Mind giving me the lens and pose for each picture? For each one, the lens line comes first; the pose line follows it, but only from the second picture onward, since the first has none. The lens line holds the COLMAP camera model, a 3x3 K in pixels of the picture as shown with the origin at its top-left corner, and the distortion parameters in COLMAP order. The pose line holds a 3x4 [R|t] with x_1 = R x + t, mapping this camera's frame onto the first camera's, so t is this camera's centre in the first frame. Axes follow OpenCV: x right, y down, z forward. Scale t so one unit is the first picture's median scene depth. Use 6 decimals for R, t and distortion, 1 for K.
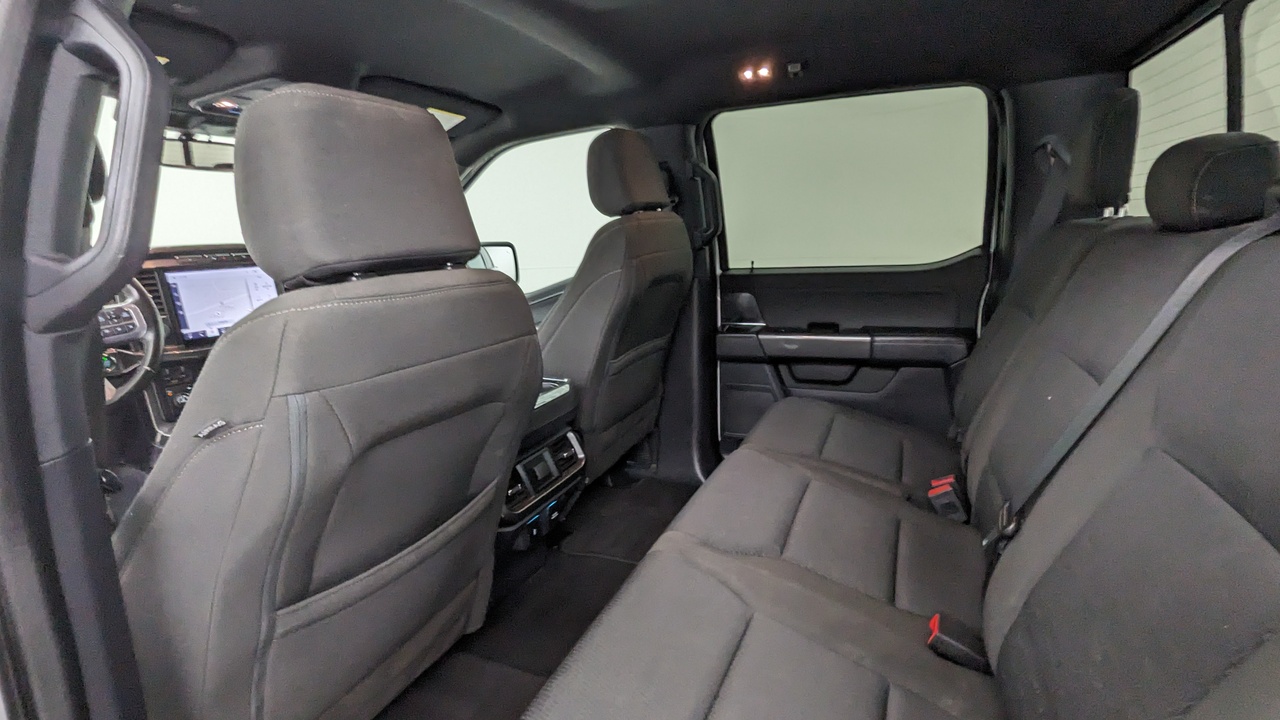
lens RADIAL K [[610.7, 0, 640.0], [0, 610.7, 360.0], [0, 0, 1]] dist [-0.002416, -0.000798]
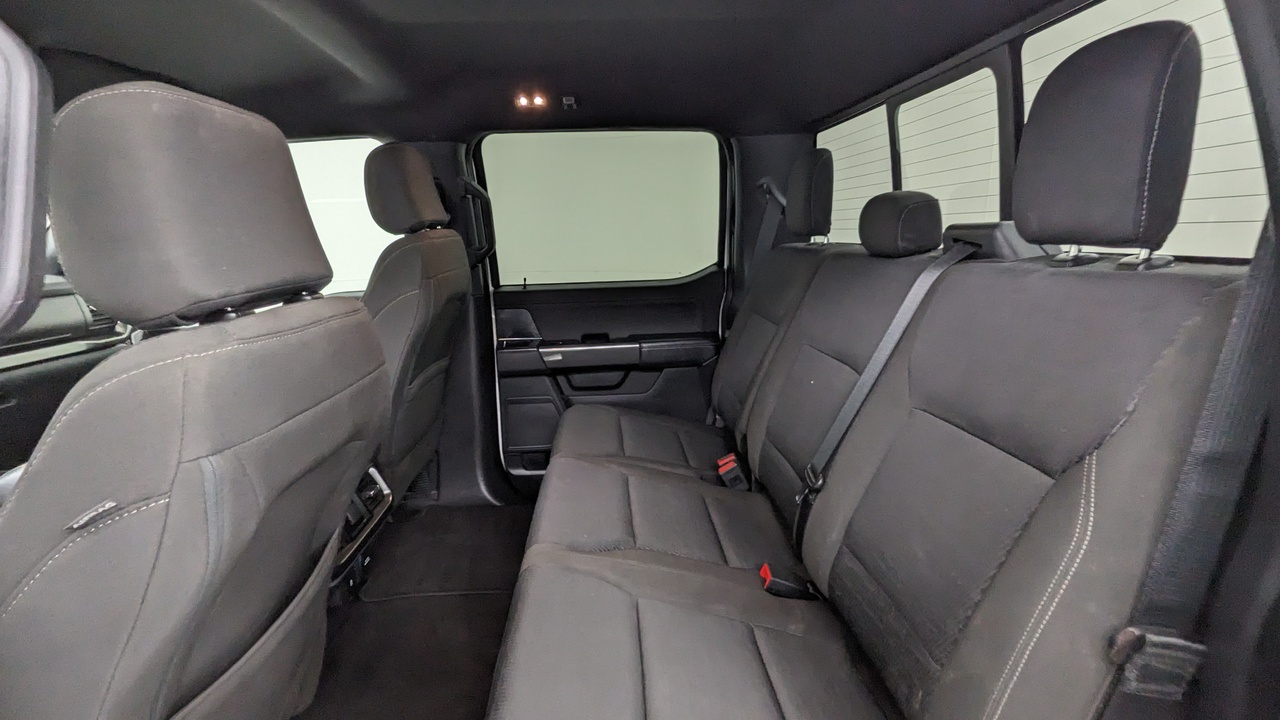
lens RADIAL K [[610.7, 0, 640.0], [0, 610.7, 360.0], [0, 0, 1]] dist [-0.002416, -0.000798]
pose [[0.891574, -0.074423, 0.446718, -0.147428], [0.083148, 0.996537, 0.000073, -0.009780], [-0.445177, 0.037078, 0.894675, -0.007060]]
